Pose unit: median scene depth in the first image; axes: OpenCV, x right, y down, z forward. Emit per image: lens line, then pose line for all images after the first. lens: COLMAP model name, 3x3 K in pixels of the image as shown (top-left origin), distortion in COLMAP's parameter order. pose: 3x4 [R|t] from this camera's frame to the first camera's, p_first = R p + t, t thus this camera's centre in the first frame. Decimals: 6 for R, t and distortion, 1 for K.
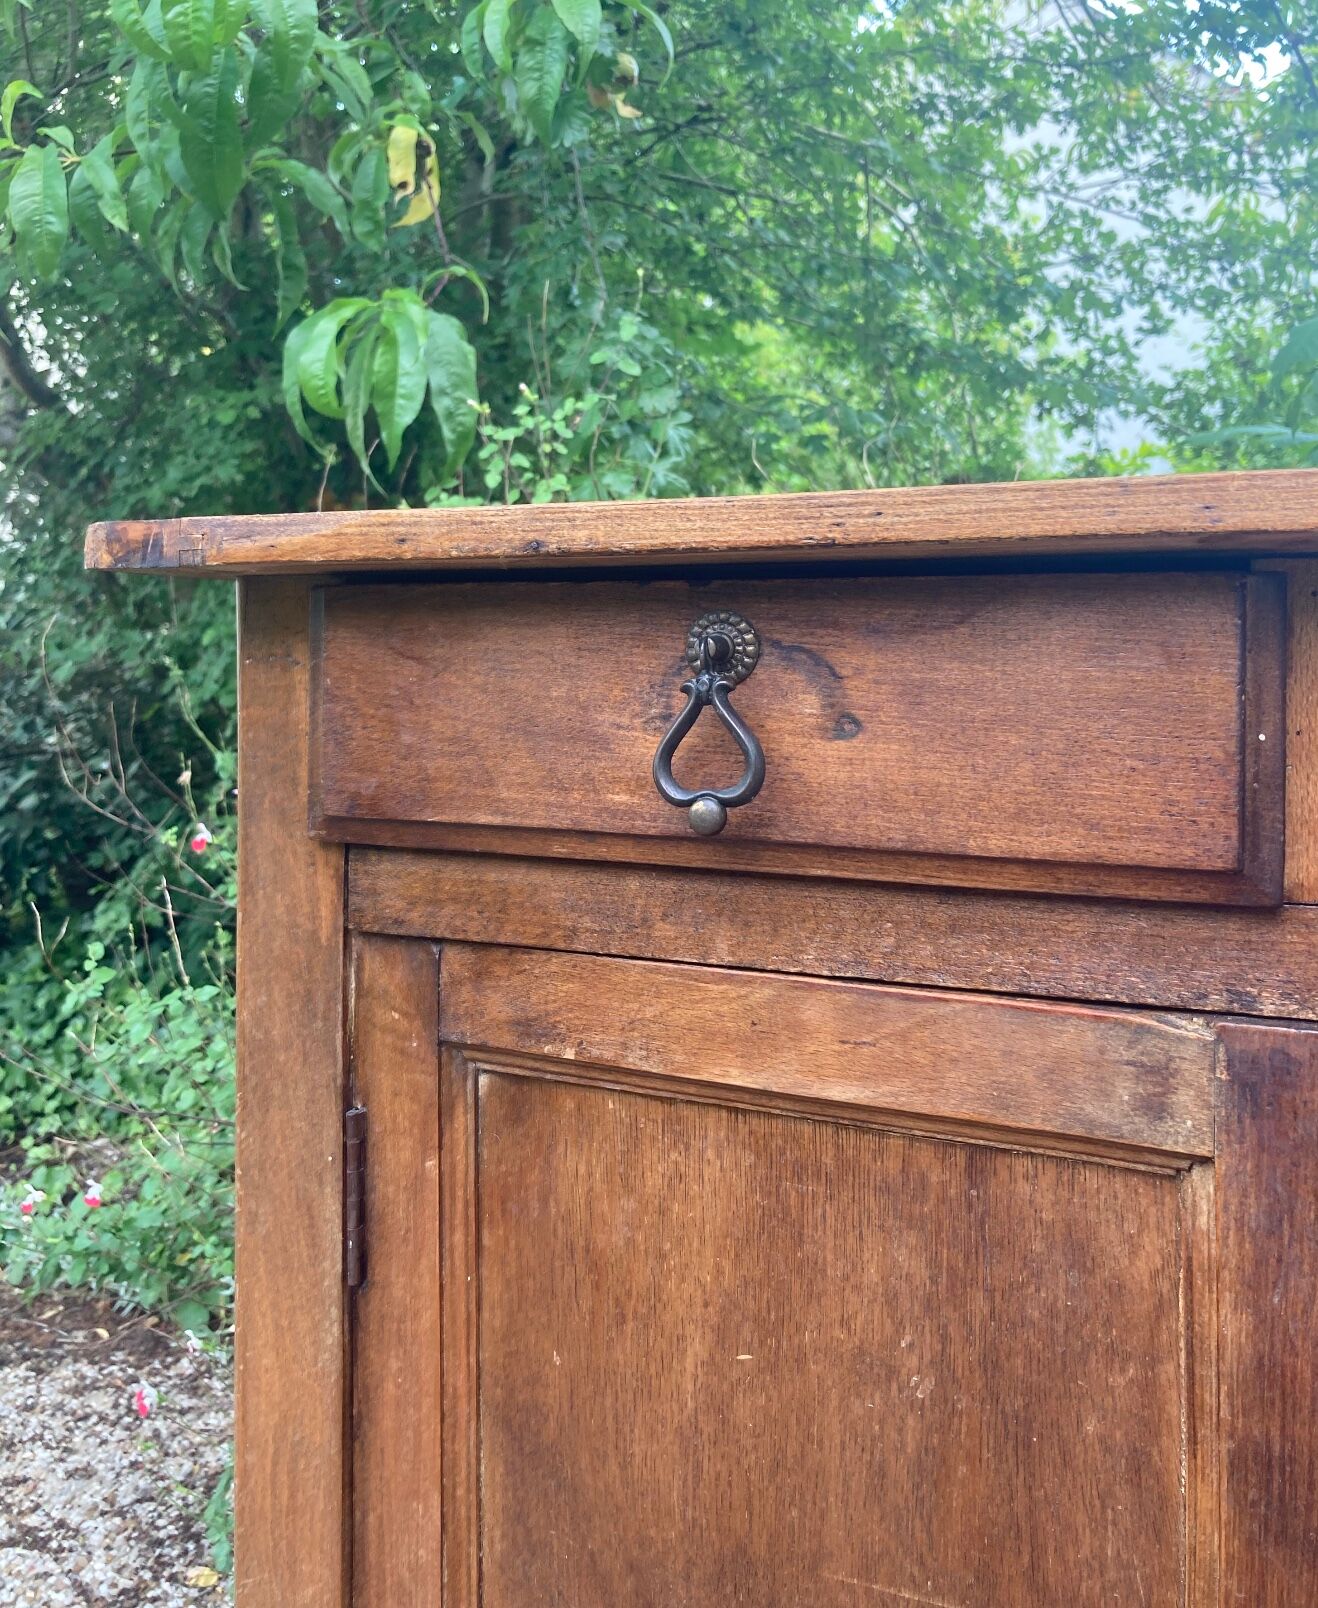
lens RADIAL K [[1480.4, 0, 683.1], [0, 1480.4, 695.1], [0, 0, 1]] dist [0.006109, 0.000000]
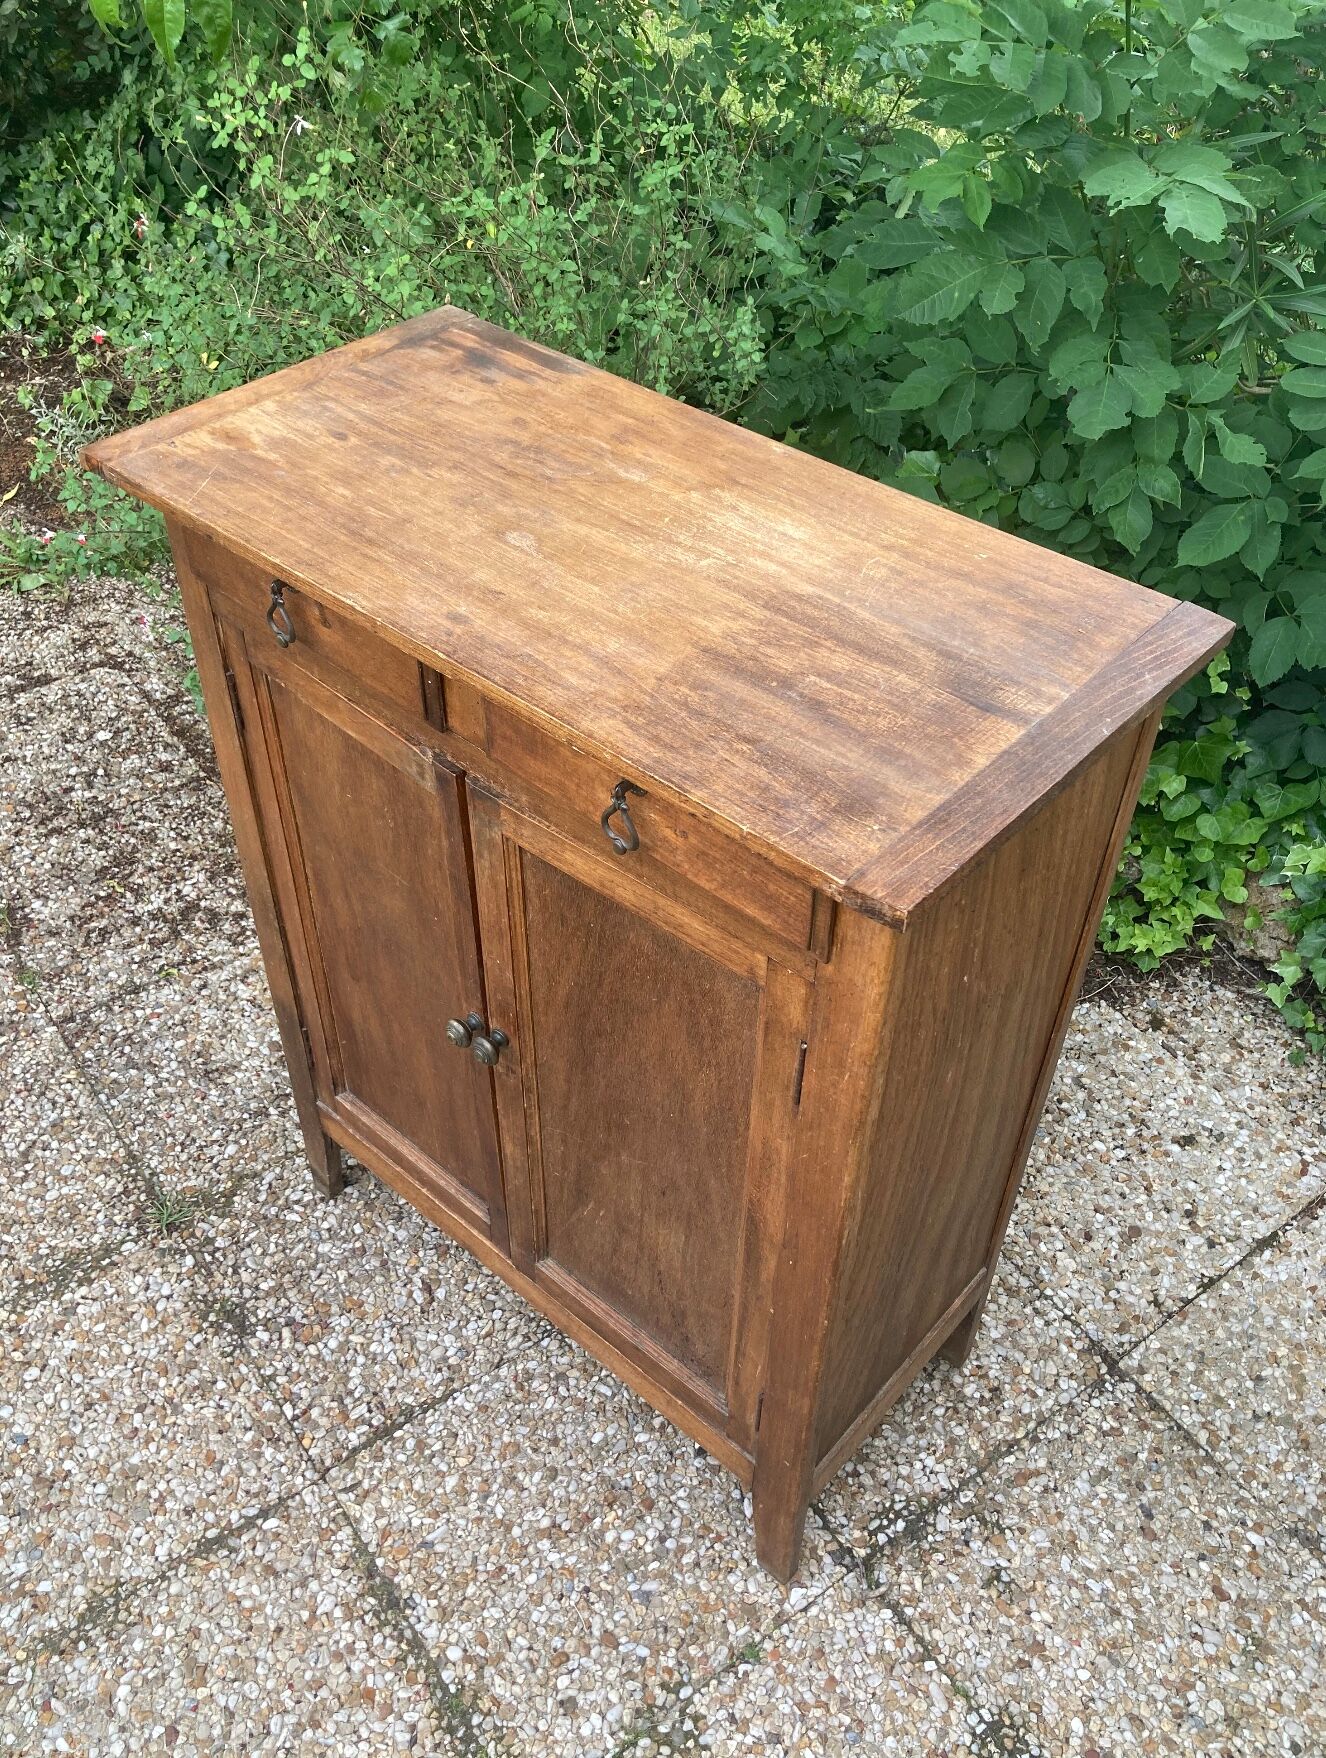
lens RADIAL K [[1520.6, 0, 660.3], [0, 1520.6, 855.8], [0, 0, 1]] dist [-0.010987, 0.036992]
pose [[0.996259, 0.071640, -0.048321, 0.882707], [-0.023966, 0.766319, 0.642013, -1.215812], [0.083023, -0.638454, 0.765169, -1.228253]]
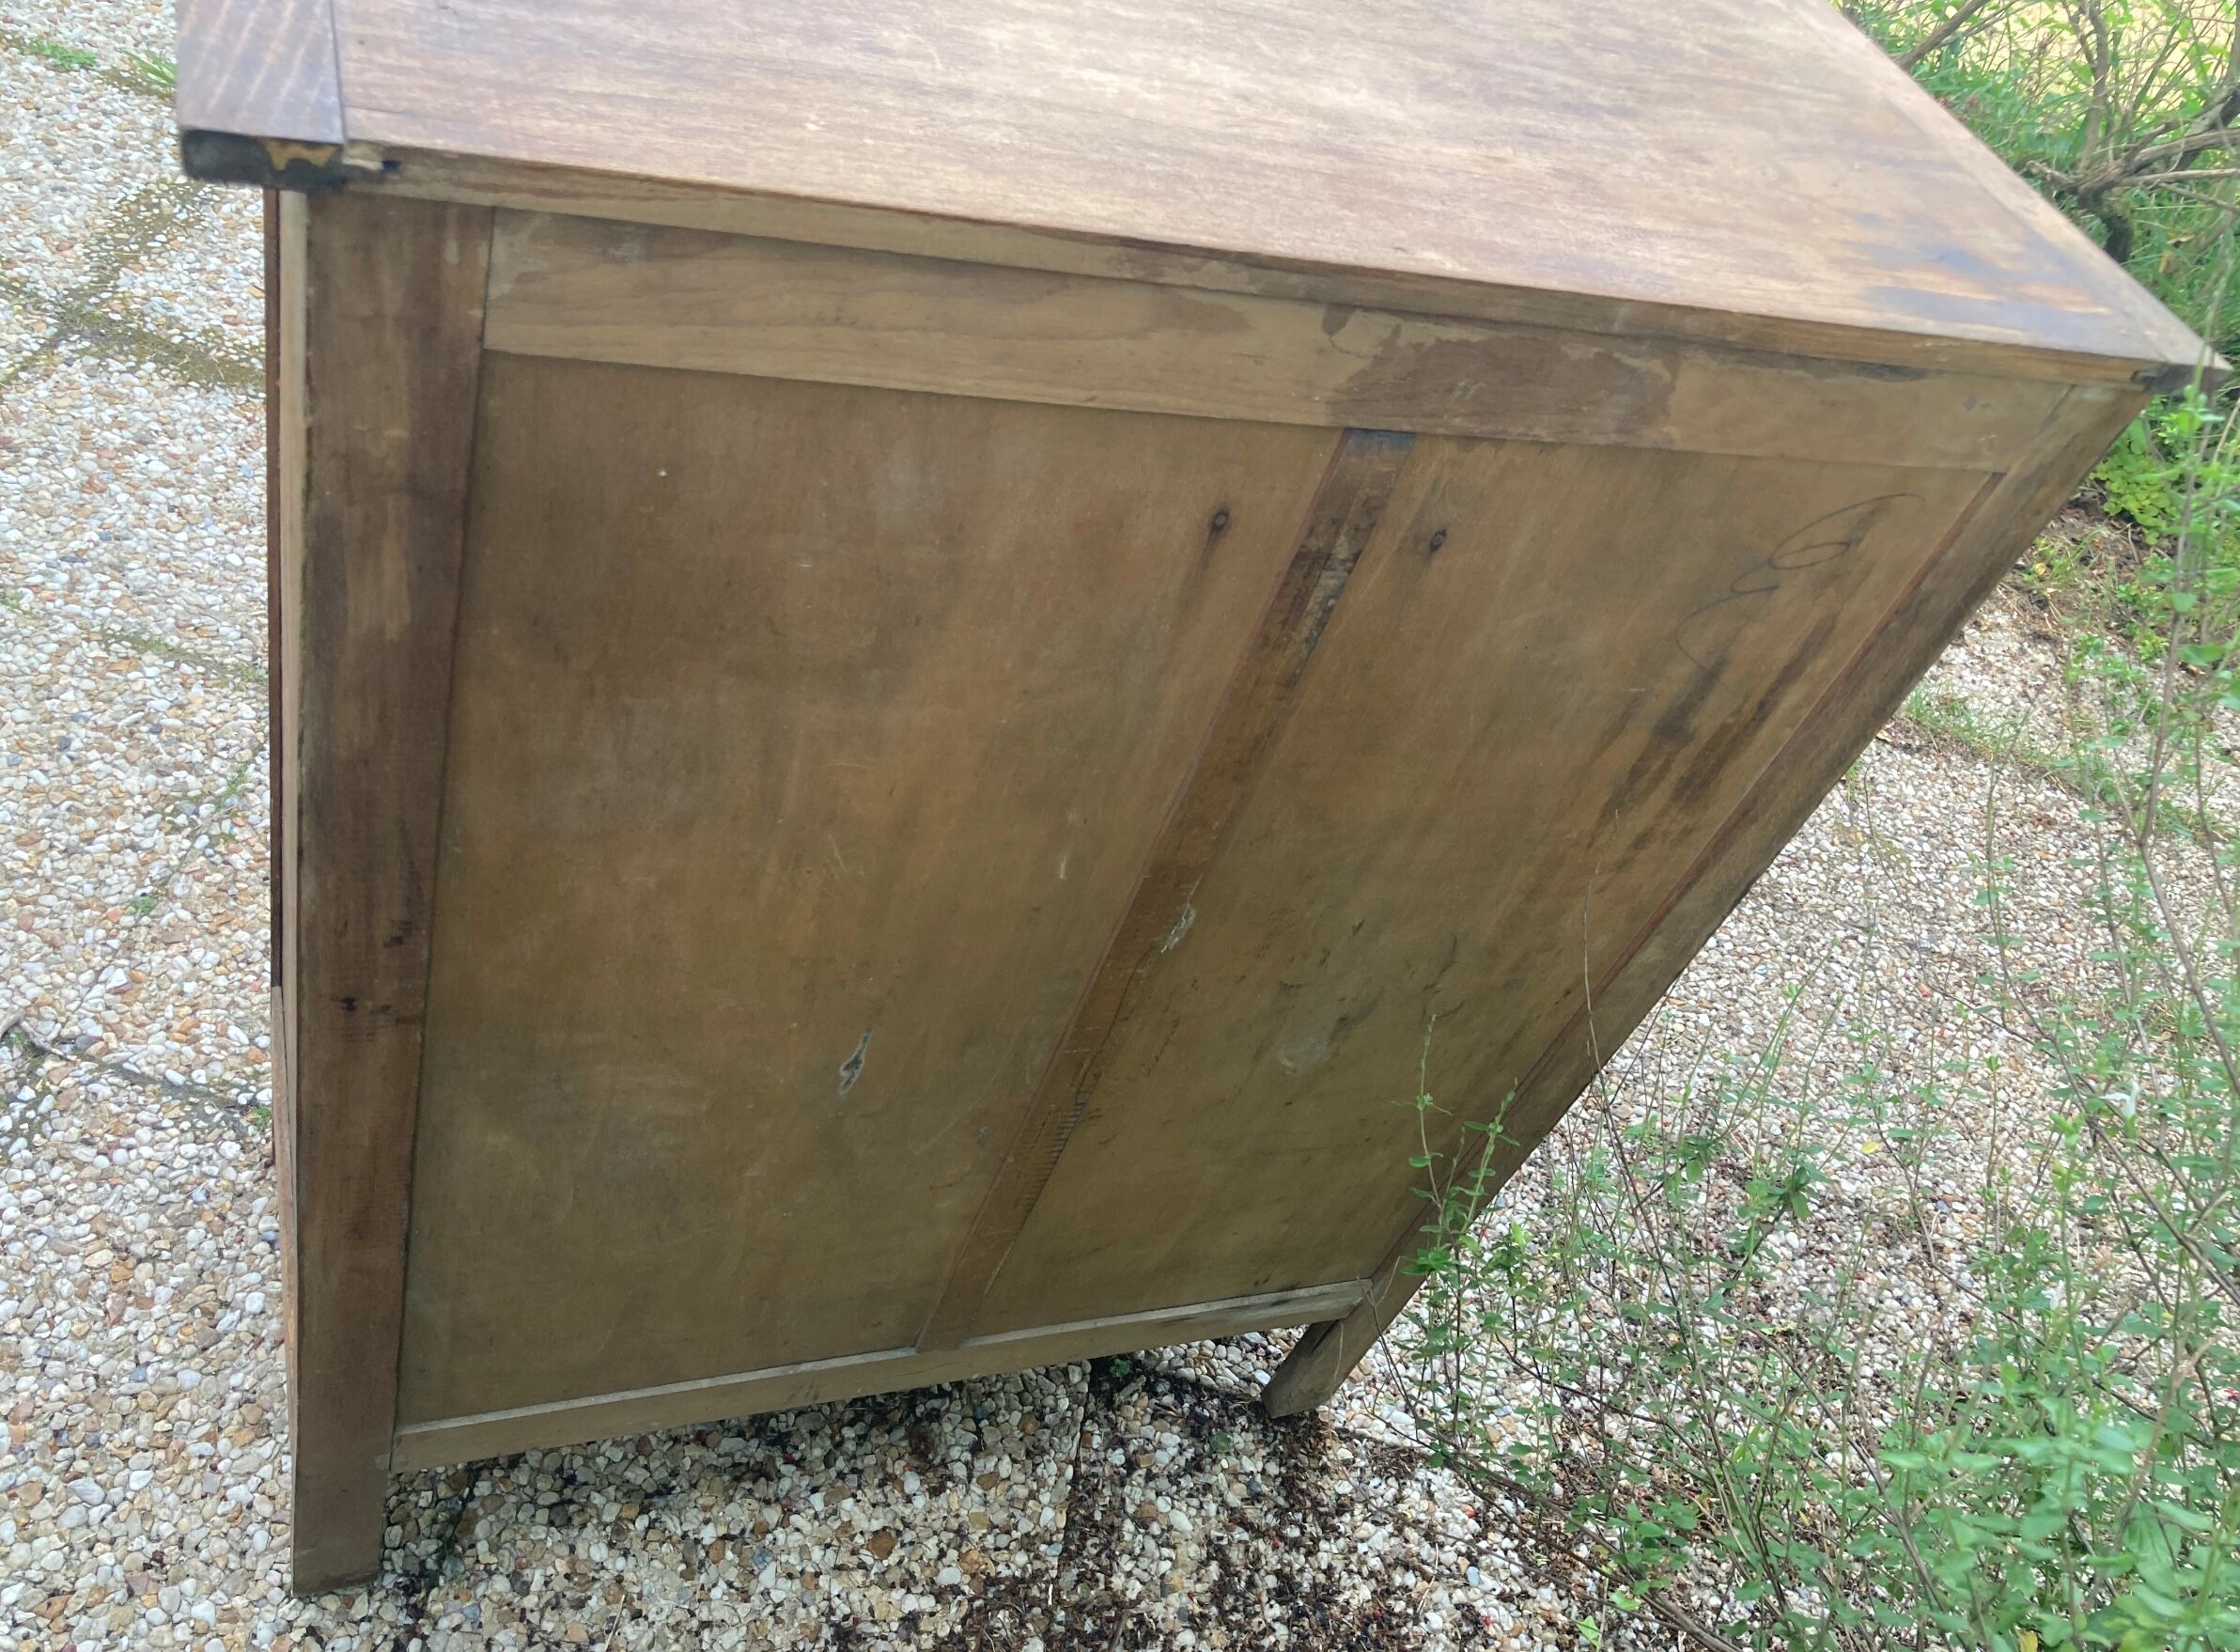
lens RADIAL K [[1903.9, 0, 1121.9], [0, 1903.9, 823.2], [0, 0, 1]] dist [-0.004746, 0.022941]
pose [[-0.718931, 0.295365, -0.629205, 1.763263], [-0.323058, 0.659522, 0.678723, -0.708097], [0.615445, 0.691224, -0.378731, 2.039155]]
